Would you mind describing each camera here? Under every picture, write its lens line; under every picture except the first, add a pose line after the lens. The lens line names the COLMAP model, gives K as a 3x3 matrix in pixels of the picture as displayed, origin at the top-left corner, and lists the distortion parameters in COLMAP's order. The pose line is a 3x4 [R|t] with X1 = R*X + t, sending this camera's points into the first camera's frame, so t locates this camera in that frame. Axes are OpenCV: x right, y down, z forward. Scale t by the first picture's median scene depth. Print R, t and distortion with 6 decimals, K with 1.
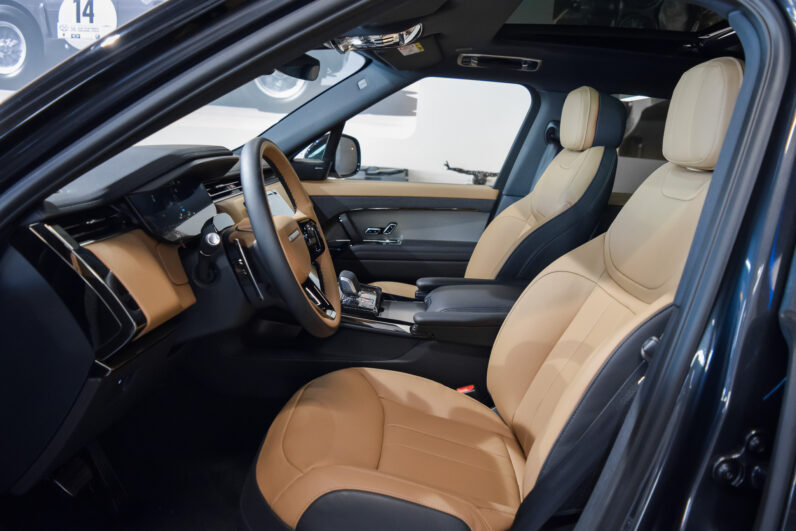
lens RADIAL K [[630.5, 0, 402.8], [0, 630.5, 263.5], [0, 0, 1]] dist [-0.084514, 0.014049]
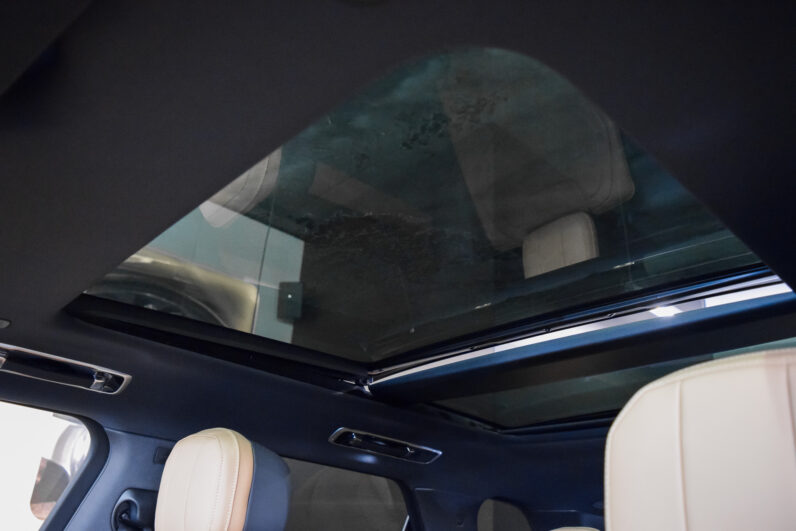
lens RADIAL K [[630.5, 0, 394.0], [0, 630.5, 263.4], [0, 0, 1]] dist [-0.084514, 0.014049]
pose [[0.731122, 0.253470, 0.633415, 0.019200], [0.127178, 0.861517, -0.491543, -0.111404], [-0.670289, 0.439934, 0.597638, 0.467598]]
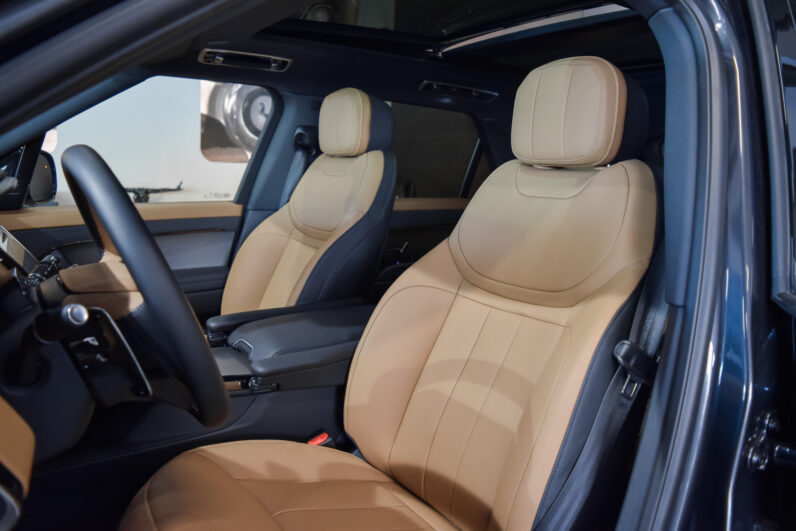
lens RADIAL K [[630.5, 0, 400.0], [0, 630.5, 259.9], [0, 0, 1]] dist [-0.084514, 0.014049]
pose [[0.836832, -0.116818, 0.534851, -0.167610], [0.129027, 0.991532, 0.014685, -0.027709], [-0.532037, 0.056722, 0.844819, 0.158004]]
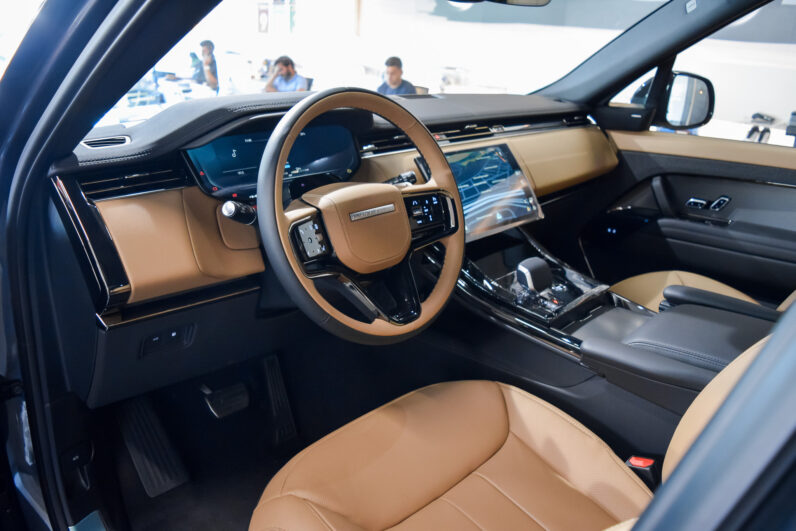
lens RADIAL K [[630.5, 0, 392.5], [0, 630.5, 265.0], [0, 0, 1]] dist [-0.084514, 0.014049]
pose [[0.732871, 0.205713, -0.648523, 0.216727], [-0.128479, 0.977890, 0.165000, -0.064841], [0.668127, -0.037603, 0.743097, 0.232473]]
